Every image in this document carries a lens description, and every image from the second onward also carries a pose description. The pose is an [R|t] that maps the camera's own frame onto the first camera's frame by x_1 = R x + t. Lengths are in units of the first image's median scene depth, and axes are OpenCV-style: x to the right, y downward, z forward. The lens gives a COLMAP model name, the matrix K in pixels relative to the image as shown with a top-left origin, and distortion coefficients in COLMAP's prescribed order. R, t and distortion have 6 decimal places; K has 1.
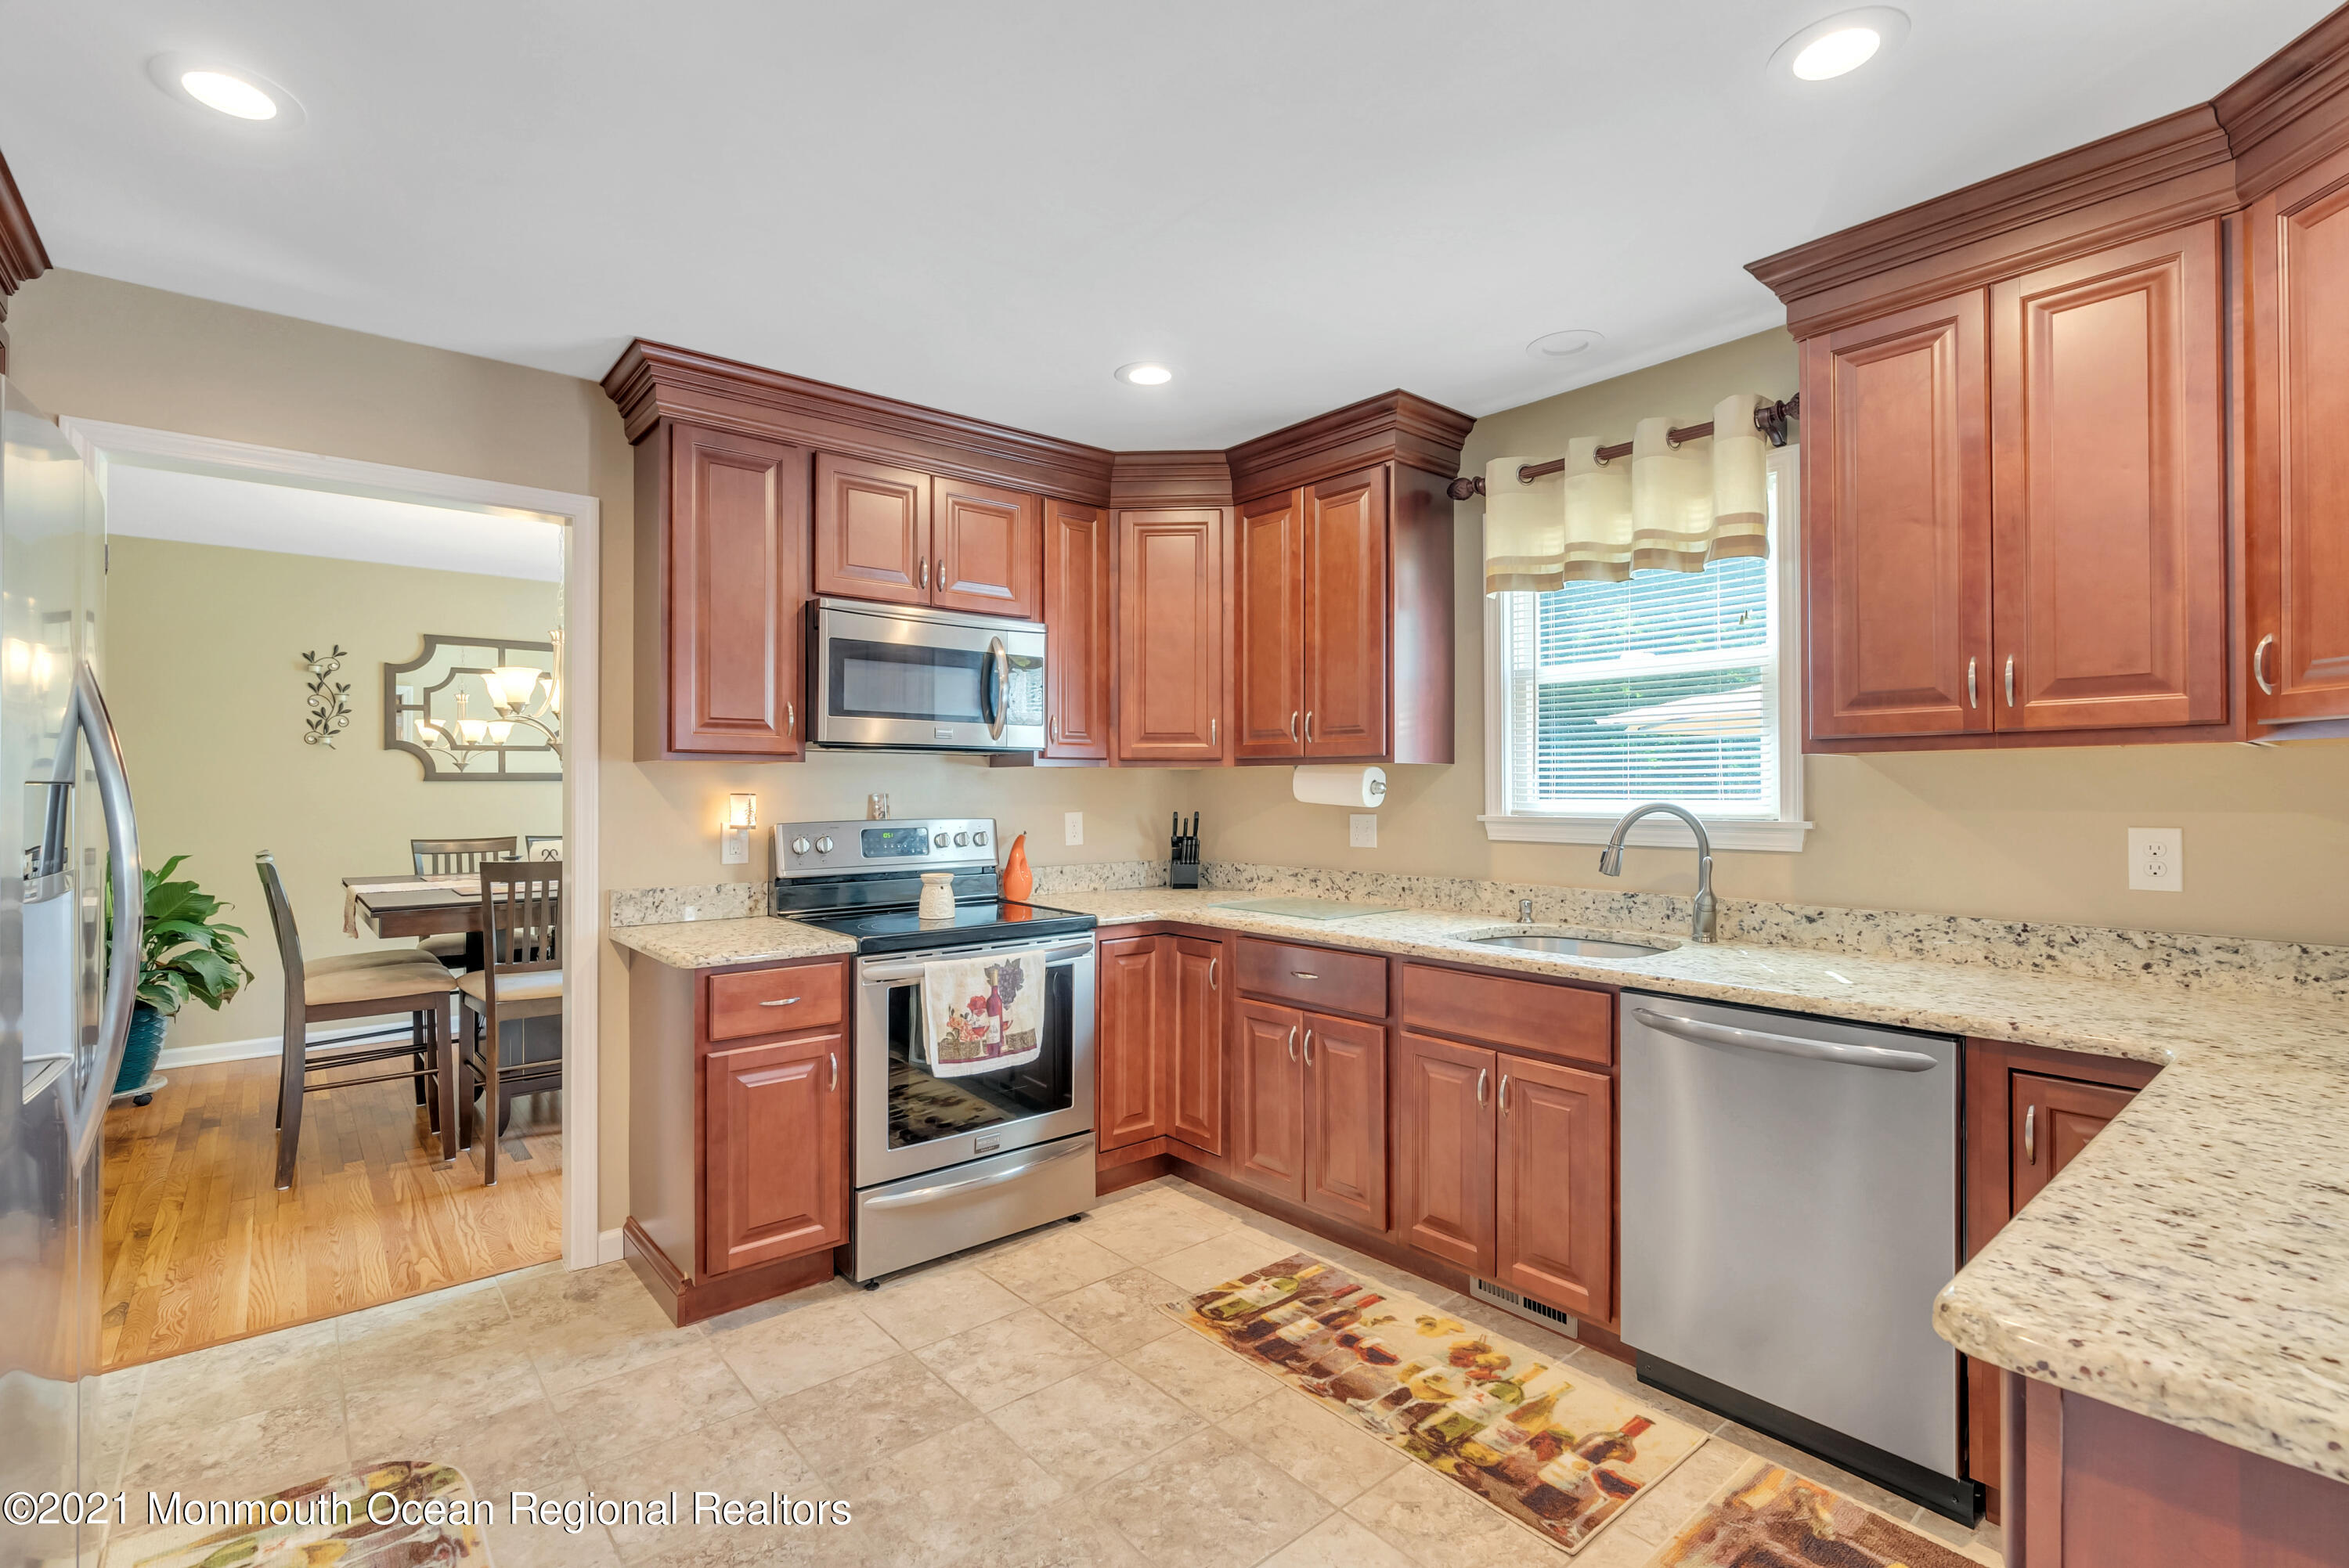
lens RADIAL K [[1067.7, 0, 1174.5], [0, 1067.7, 784.0], [0, 0, 1]] dist [-0.014971, 0.008405]
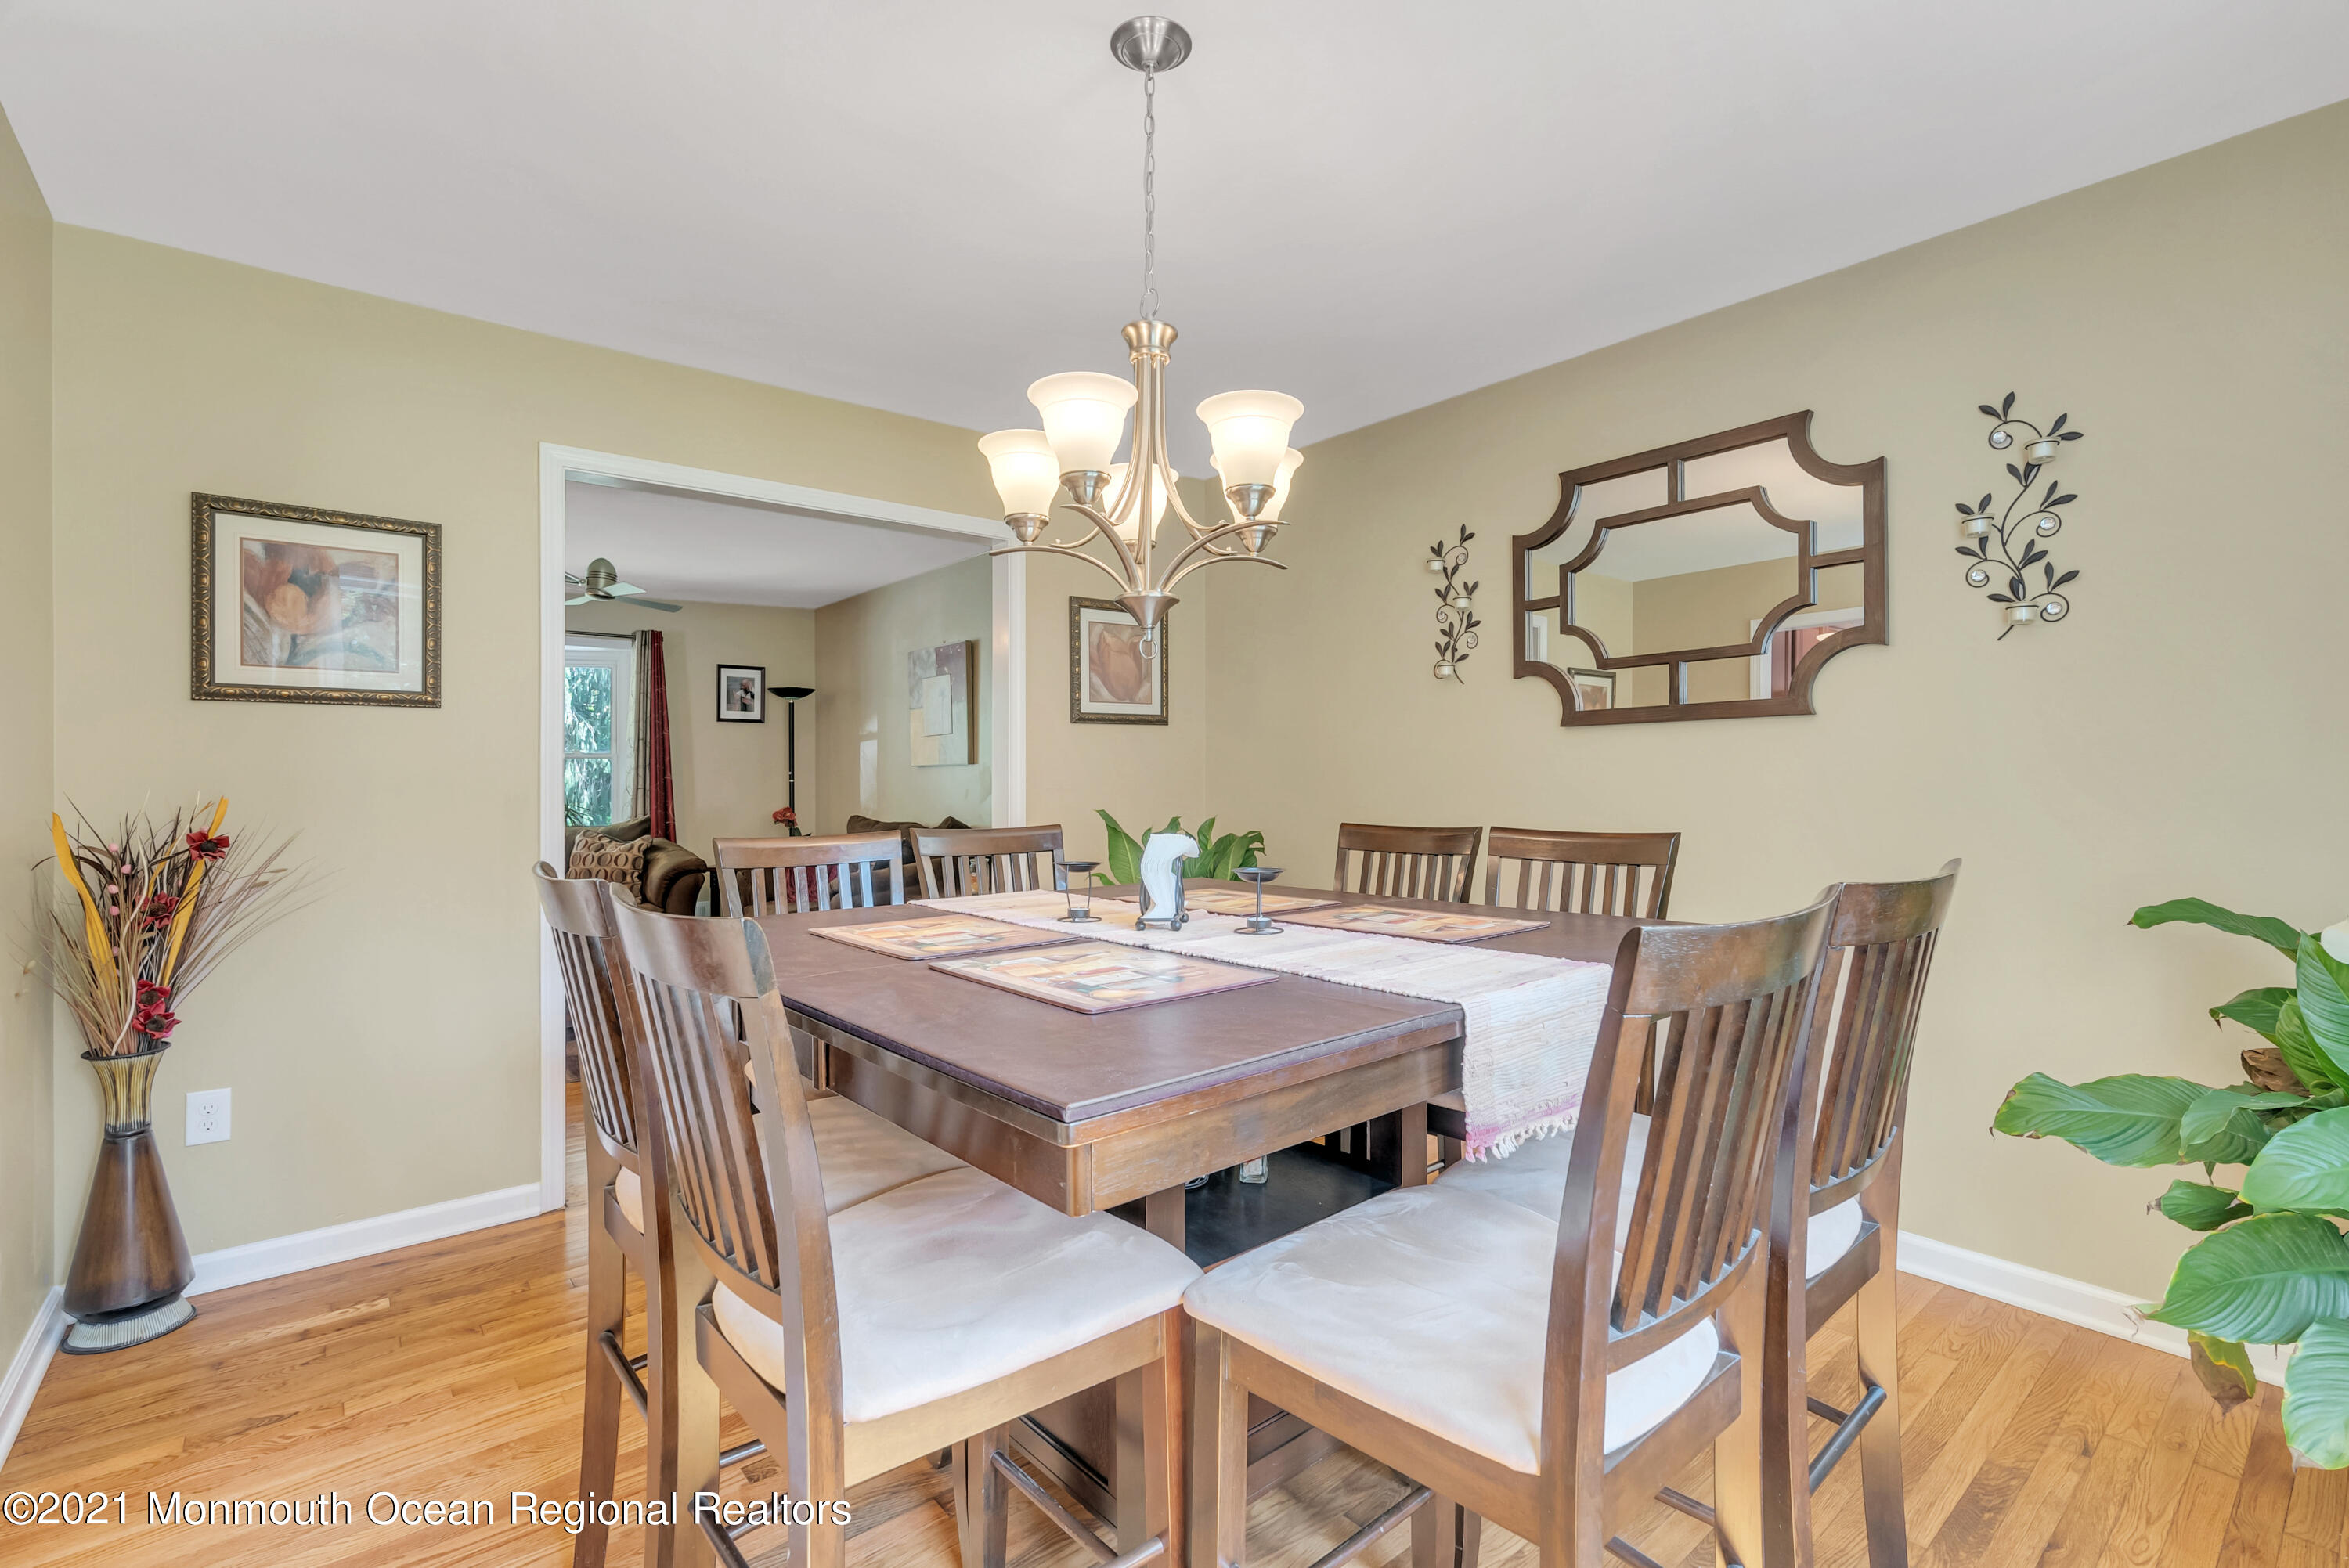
lens RADIAL K [[1061.1, 0, 1174.5], [0, 1061.1, 784.0], [0, 0, 1]] dist [-0.004945, 0.000678]
pose [[-0.002519, 0.011735, -0.999928, -0.227464], [0.006189, 0.999912, 0.011719, 0.037782], [0.999978, -0.006159, -0.002591, 1.460348]]
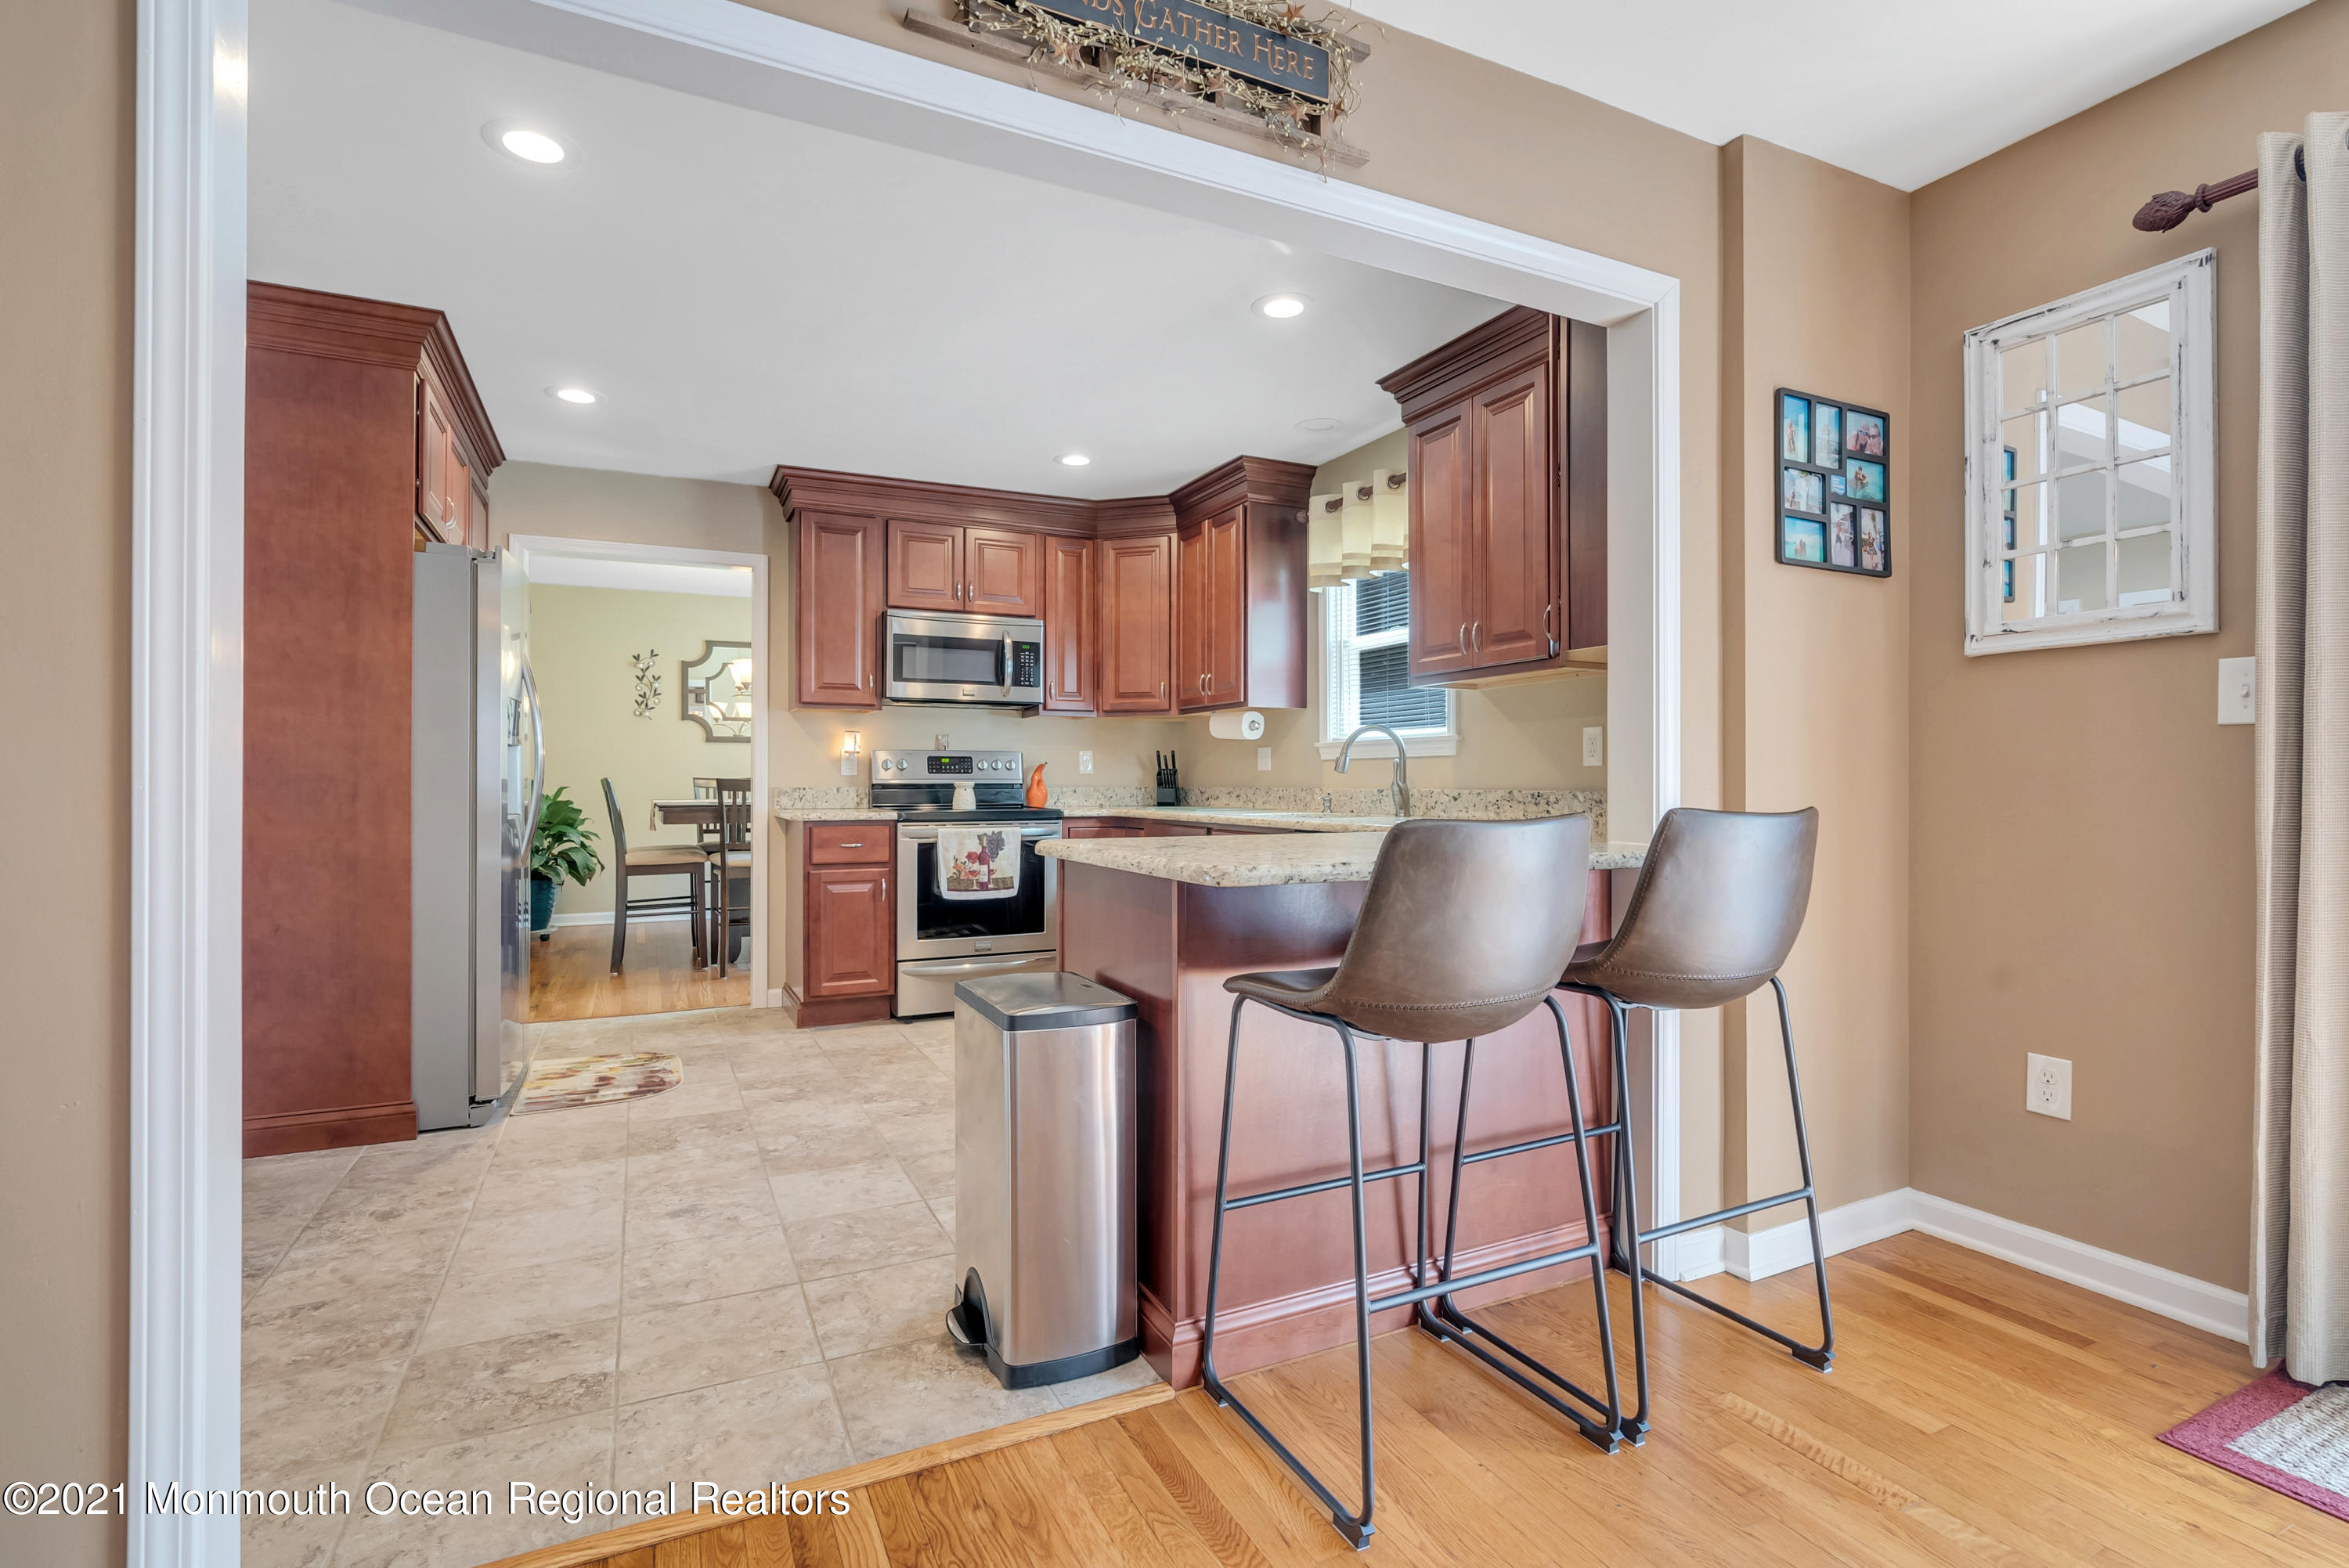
lens RADIAL K [[1083.4, 0, 1174.5], [0, 1083.4, 784.0], [0, 0, 1]] dist [-0.009909, -0.000163]
pose [[0.970605, 0.002370, -0.240668, 0.489332], [-0.000692, 0.999975, 0.007054, 0.080573], [0.240679, -0.006680, 0.970582, -0.503681]]
